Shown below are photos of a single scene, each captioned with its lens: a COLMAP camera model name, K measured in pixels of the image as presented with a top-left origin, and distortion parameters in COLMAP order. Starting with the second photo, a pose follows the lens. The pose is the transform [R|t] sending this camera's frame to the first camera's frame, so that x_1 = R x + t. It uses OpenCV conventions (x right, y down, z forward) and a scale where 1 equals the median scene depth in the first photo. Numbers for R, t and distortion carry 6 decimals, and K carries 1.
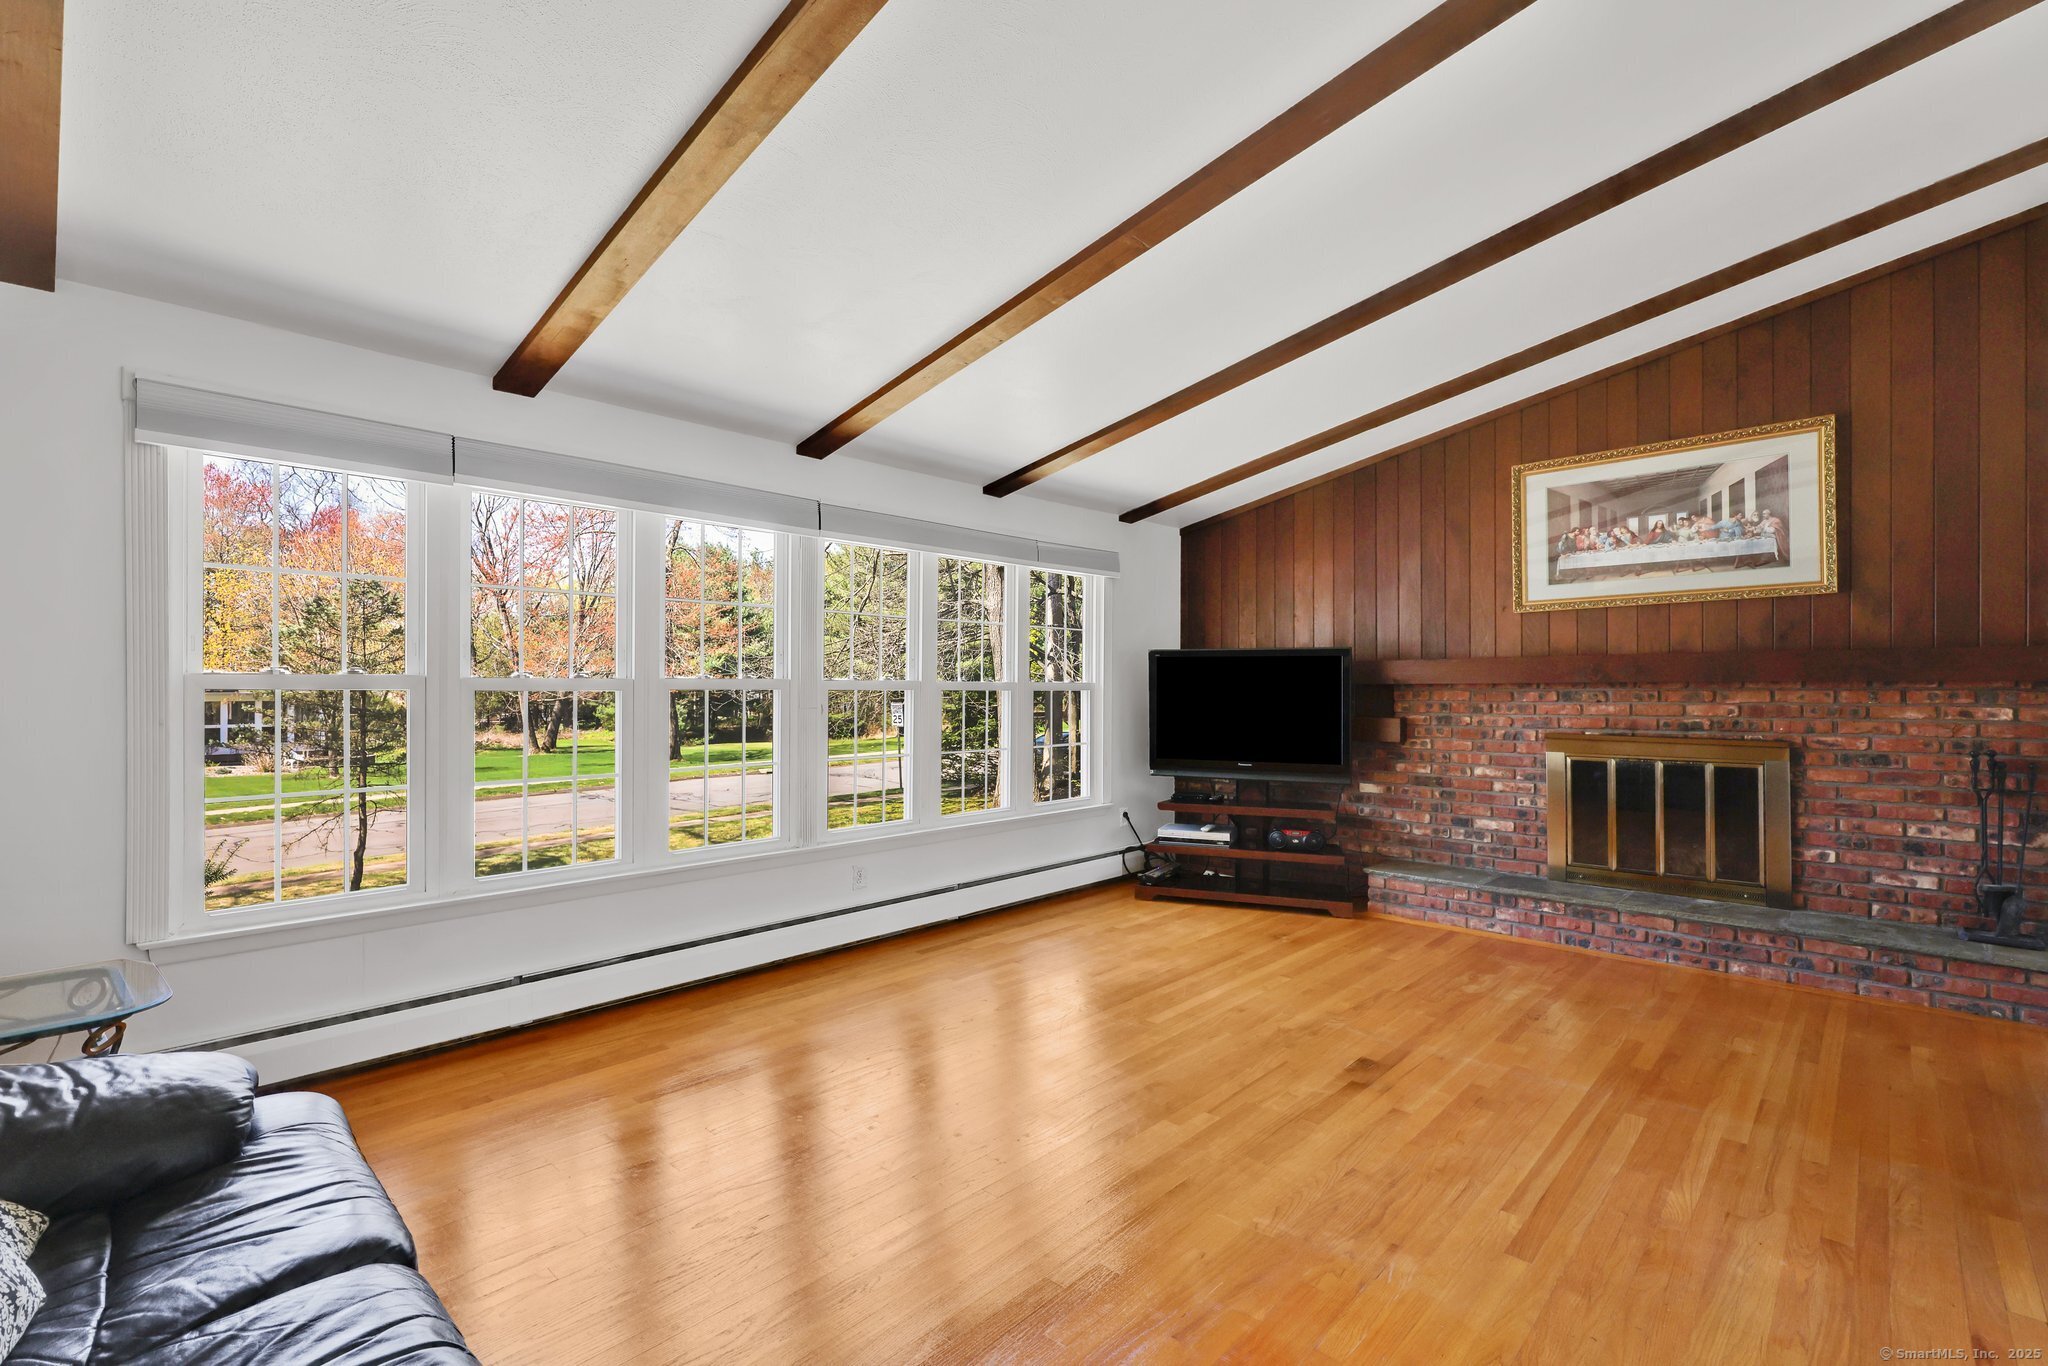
lens RADIAL K [[923.8, 0, 1015.2], [0, 923.8, 679.0], [0, 0, 1]] dist [-0.002221, -0.000326]
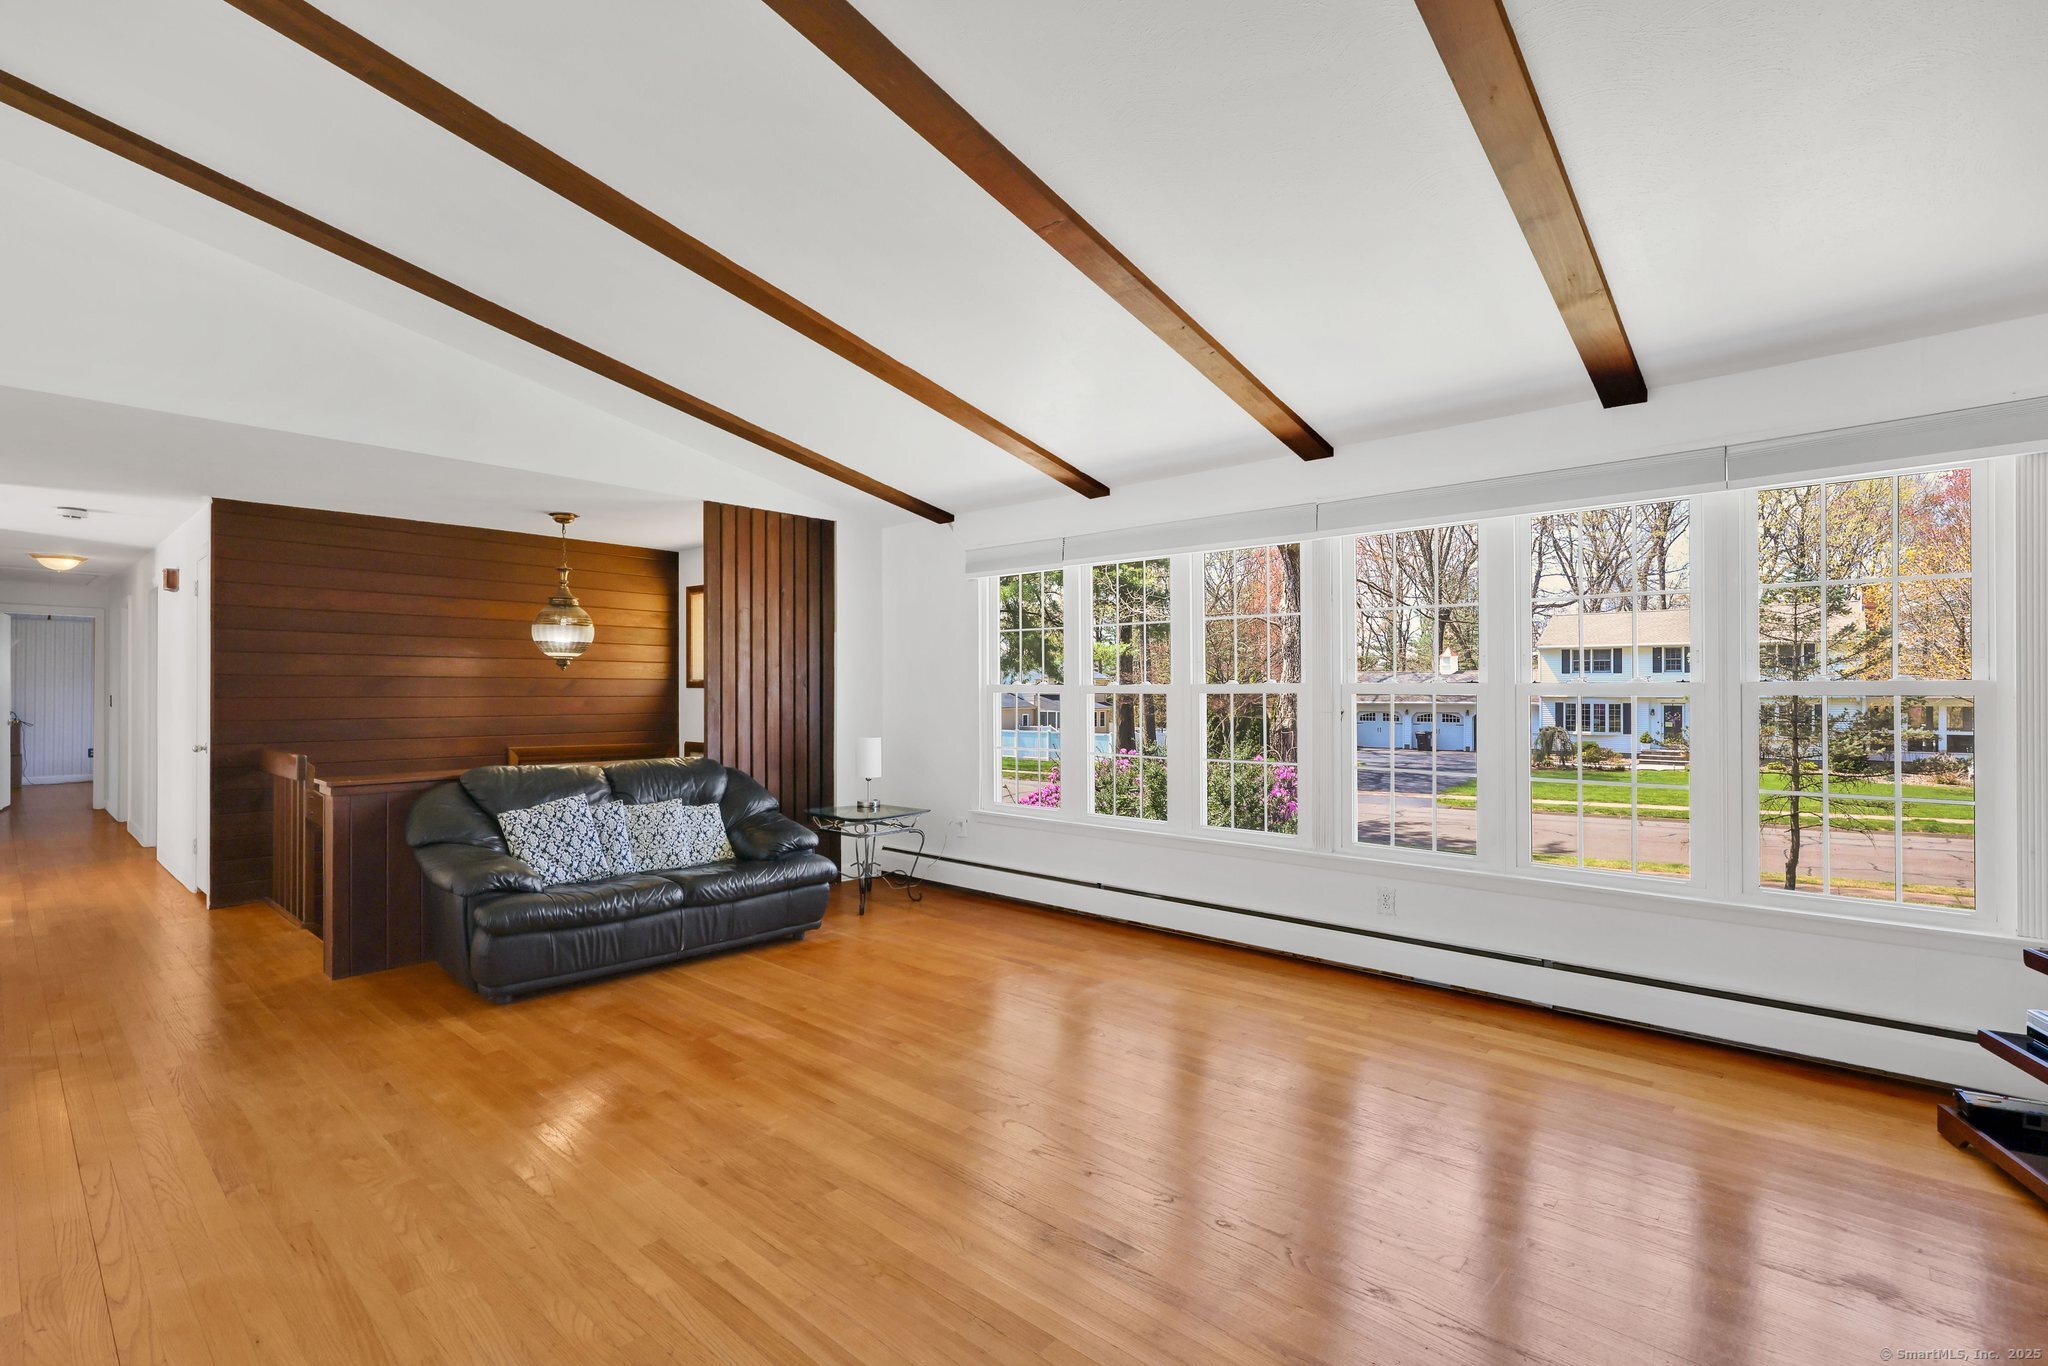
lens RADIAL K [[923.8, 0, 1006.2], [0, 923.8, 691.0], [0, 0, 1]] dist [-0.002221, -0.000326]
pose [[0.028856, 0.010498, -0.999528, 0.826839], [0.018633, 0.999765, 0.011039, -0.004907], [0.999410, -0.018943, 0.028654, 0.715550]]
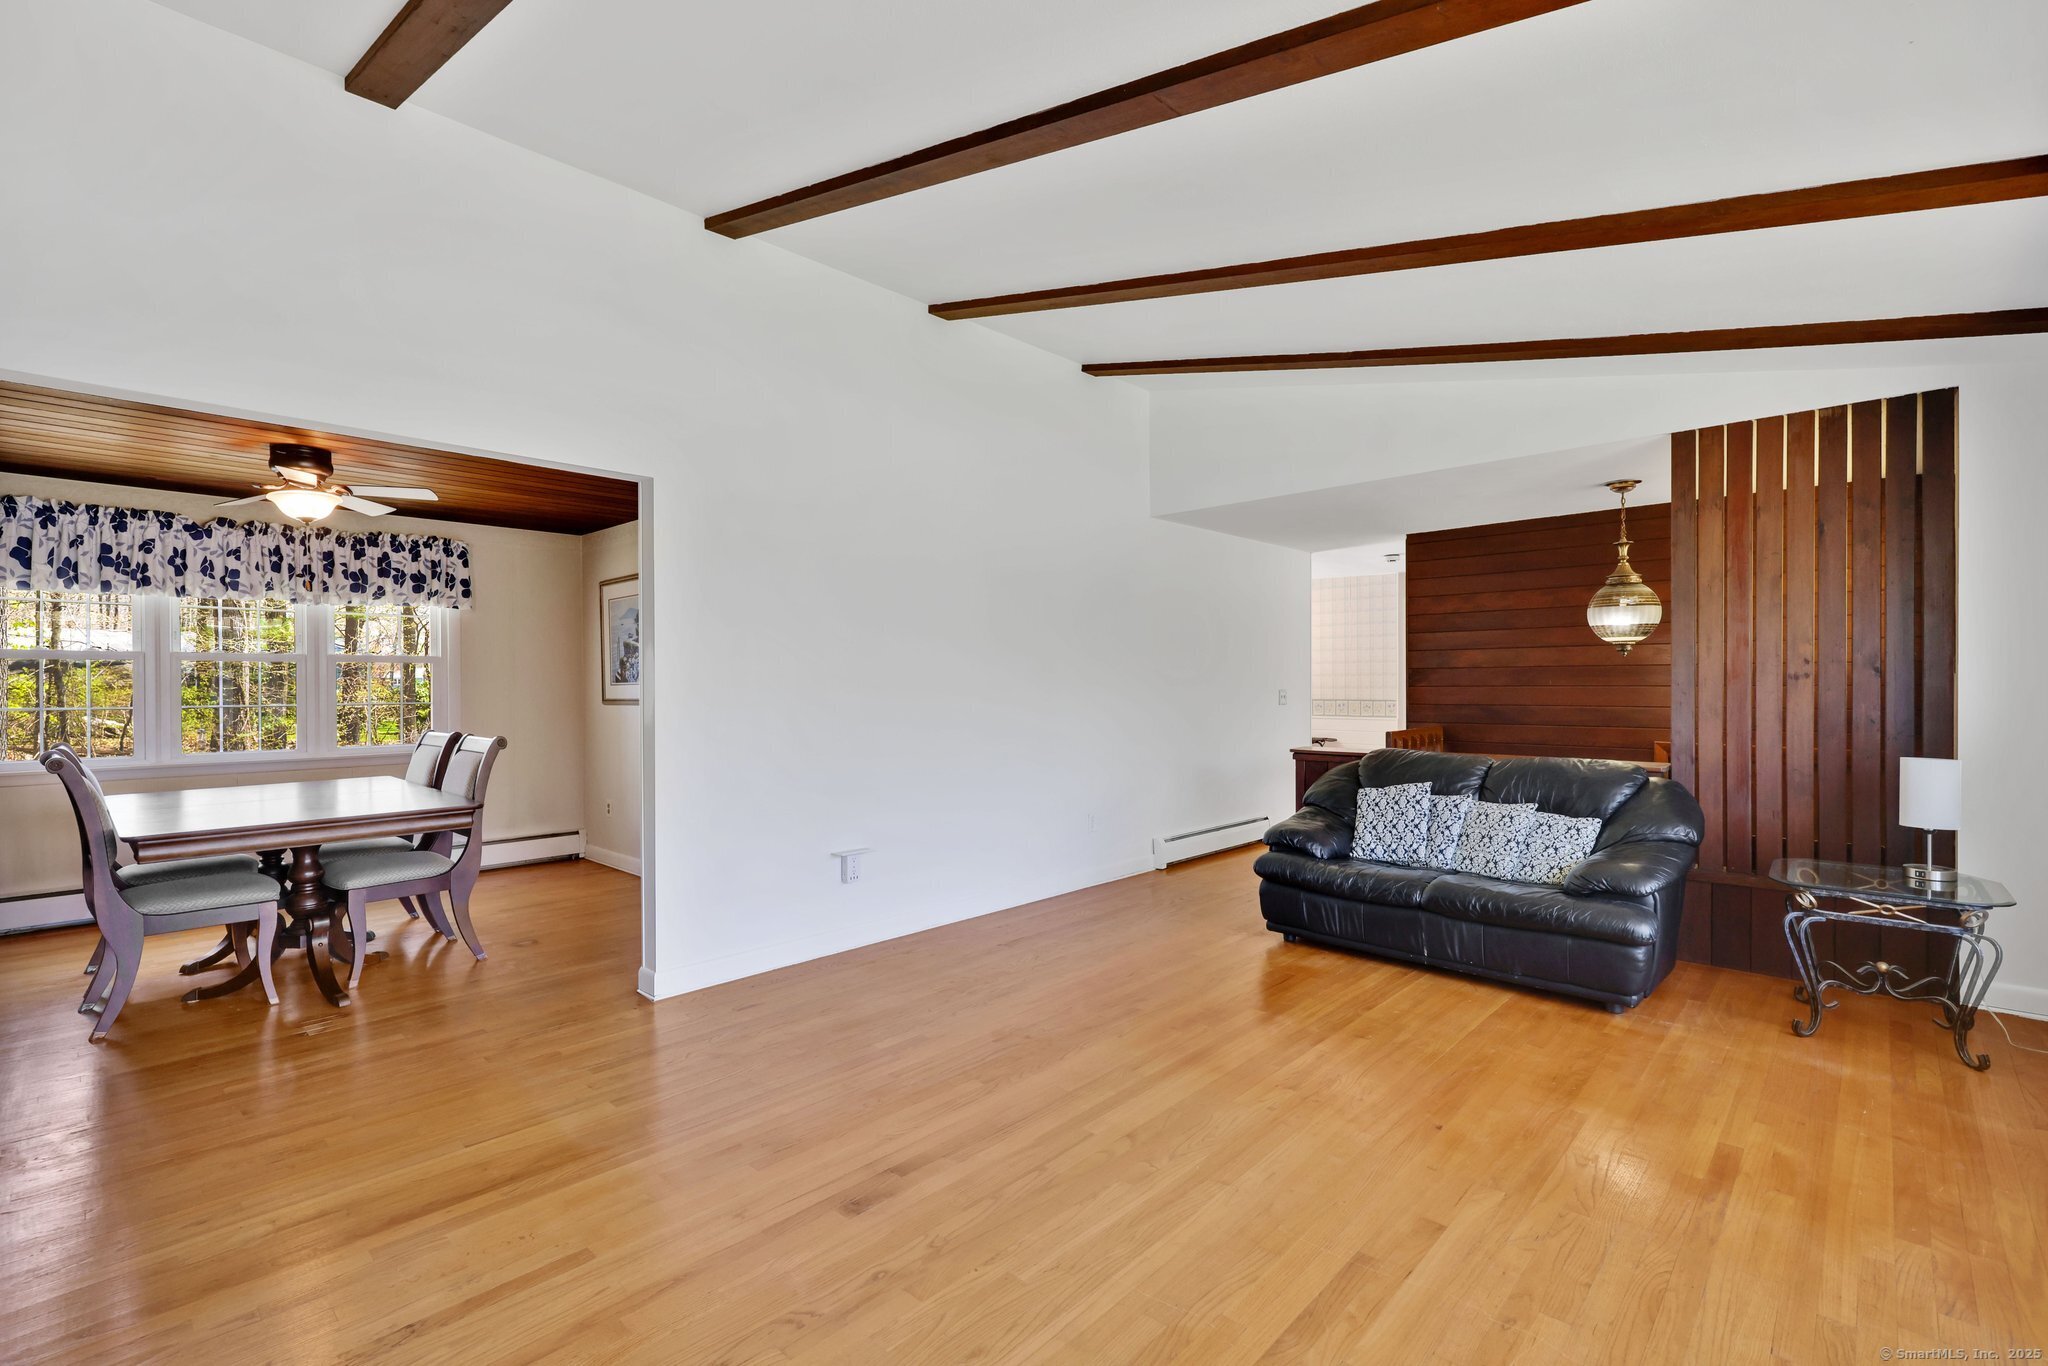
lens RADIAL K [[923.8, 0, 1023.6], [0, 923.8, 688.1], [0, 0, 1]] dist [-0.002221, -0.000326]
pose [[-0.999858, 0.013406, -0.010206, 0.197881], [0.013579, 0.999762, -0.017074, 0.020693], [0.009974, -0.017210, -0.999802, 1.362473]]
